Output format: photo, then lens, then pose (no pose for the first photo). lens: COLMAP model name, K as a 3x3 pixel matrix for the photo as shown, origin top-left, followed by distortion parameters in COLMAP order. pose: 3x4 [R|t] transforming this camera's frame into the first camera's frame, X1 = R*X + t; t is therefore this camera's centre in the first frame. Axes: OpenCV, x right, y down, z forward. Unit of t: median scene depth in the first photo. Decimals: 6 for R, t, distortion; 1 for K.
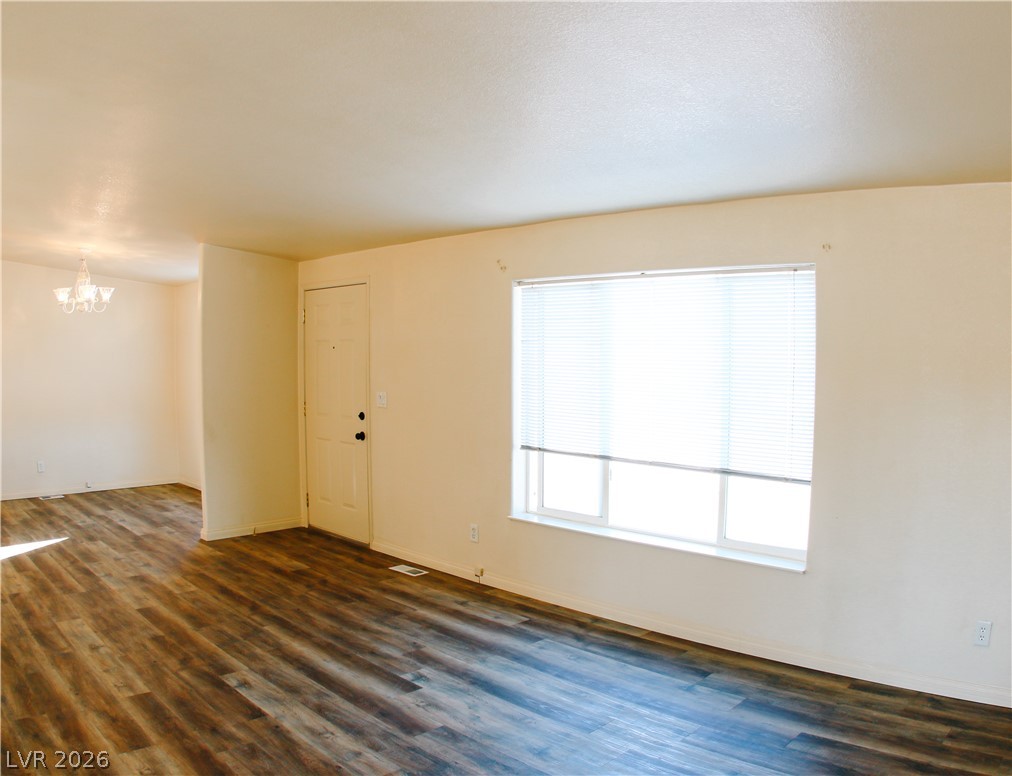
lens RADIAL K [[798.2, 0, 524.0], [0, 798.2, 399.4], [0, 0, 1]] dist [-0.330736, 0.114871]
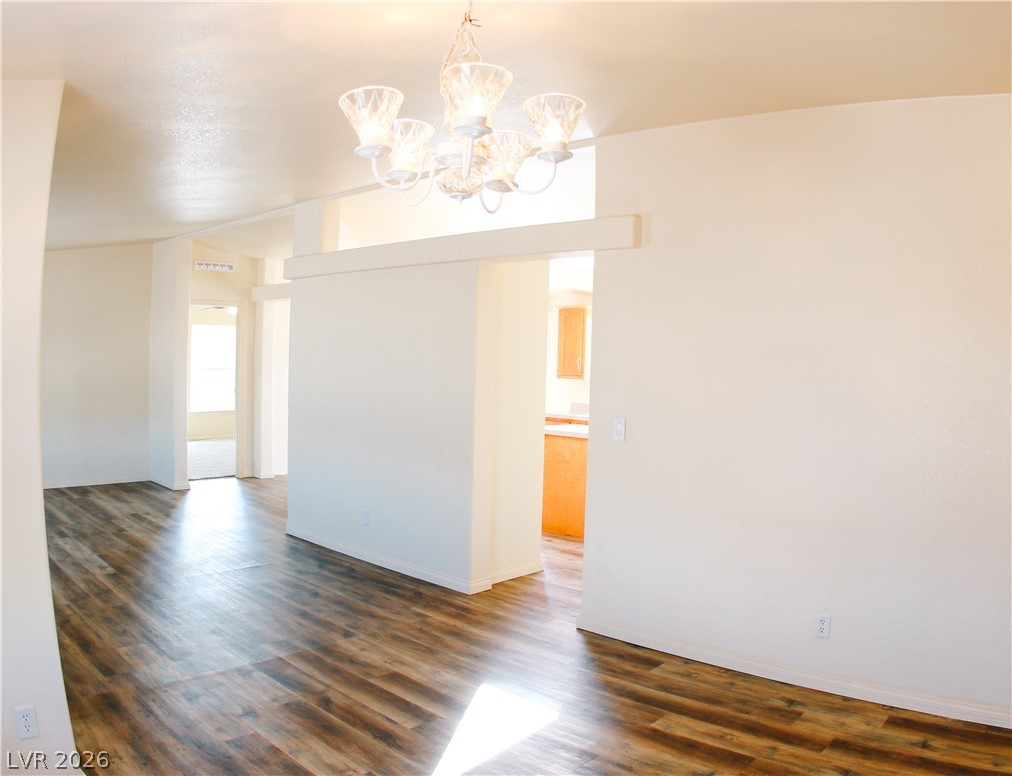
lens RADIAL K [[785.9, 0, 524.4], [0, 785.9, 406.9], [0, 0, 1]] dist [-0.317346, 0.098762]
pose [[-0.998772, -0.029036, -0.040147, -1.028400], [-0.033822, 0.991683, 0.124178, -0.131032], [0.036208, 0.125383, -0.991447, 2.085517]]
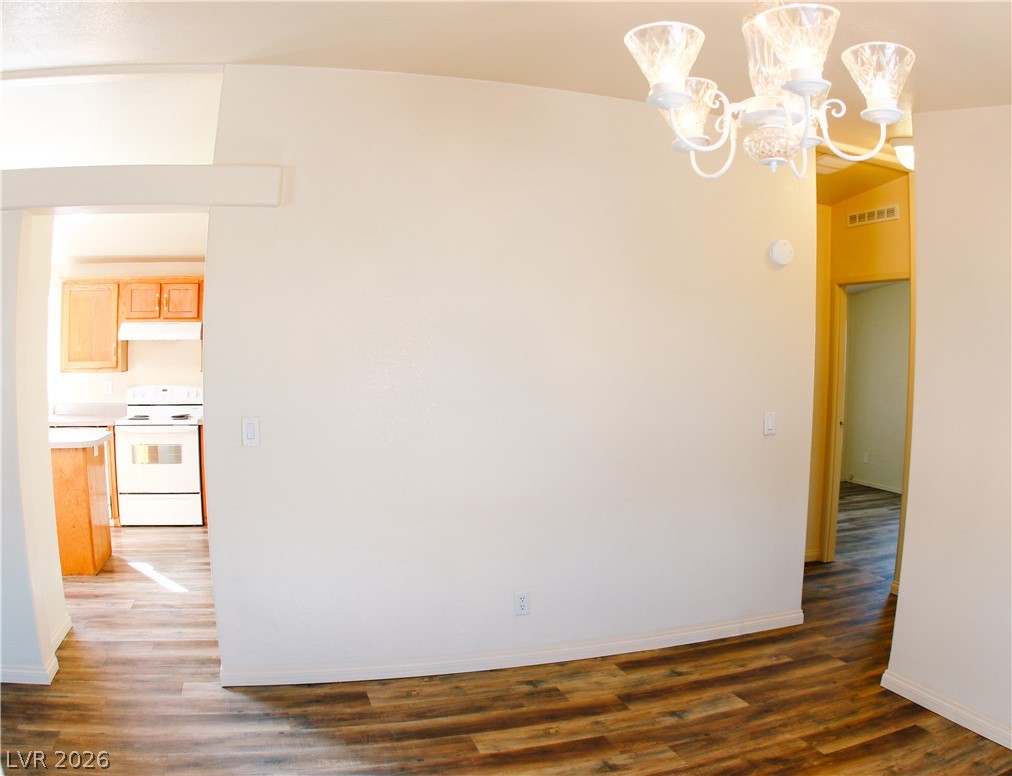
lens RADIAL K [[790.8, 0, 576.7], [0, 790.8, 406.6], [0, 0, 1]] dist [-0.323224, 0.101612]
pose [[-0.423711, 0.053402, -0.904222, -0.622931], [-0.078877, 0.992293, 0.095565, -0.105043], [0.902356, 0.111814, -0.416234, 1.691158]]
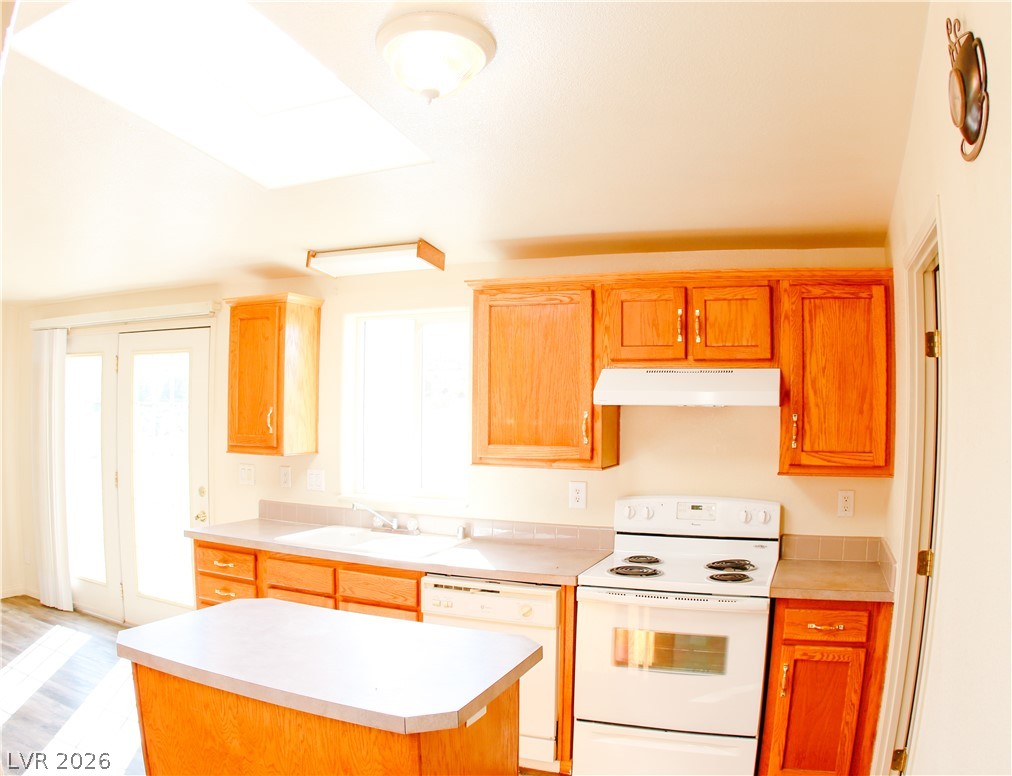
lens RADIAL K [[798.2, 0, 524.0], [0, 798.2, 399.4], [0, 0, 1]] dist [-0.330736, 0.114871]
pose [[-0.921153, -0.016098, -0.388868, -1.186560], [-0.037096, 0.998227, 0.046548, -0.066931], [0.387429, 0.057303, -0.920117, 0.875592]]
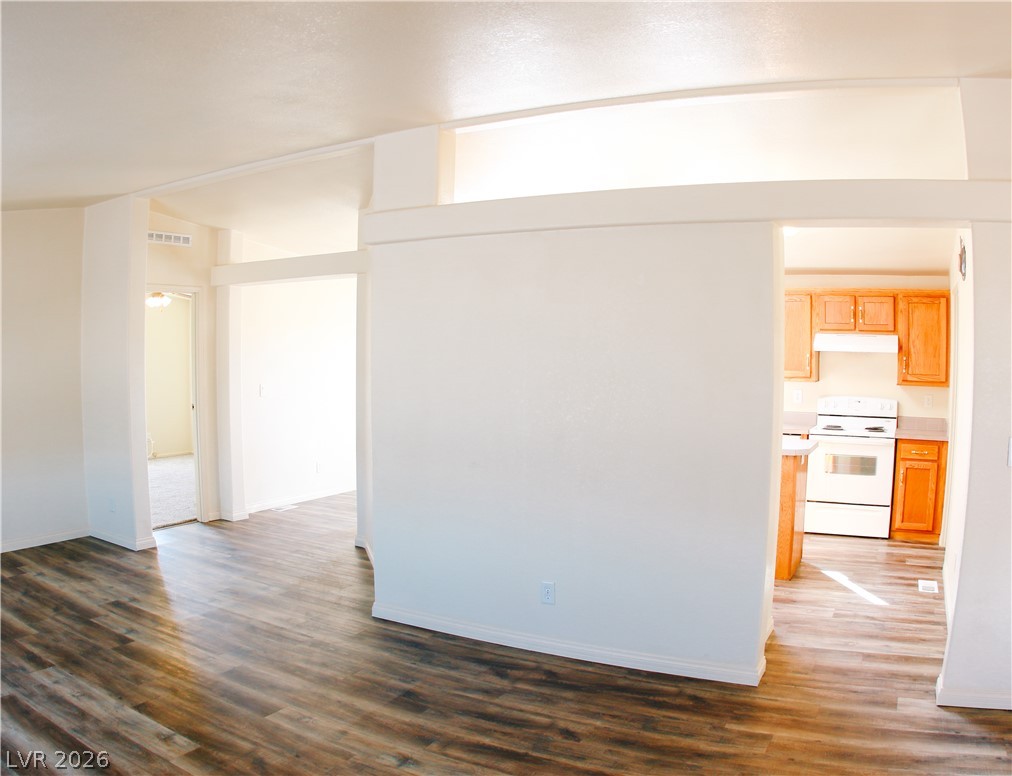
lens RADIAL K [[785.9, 0, 524.4], [0, 785.9, 406.9], [0, 0, 1]] dist [-0.317346, 0.098762]
pose [[-0.962251, 0.010555, -0.271958, -0.498330], [-0.025344, 0.991431, 0.128150, -0.099036], [0.270980, 0.130205, -0.953738, 1.575166]]
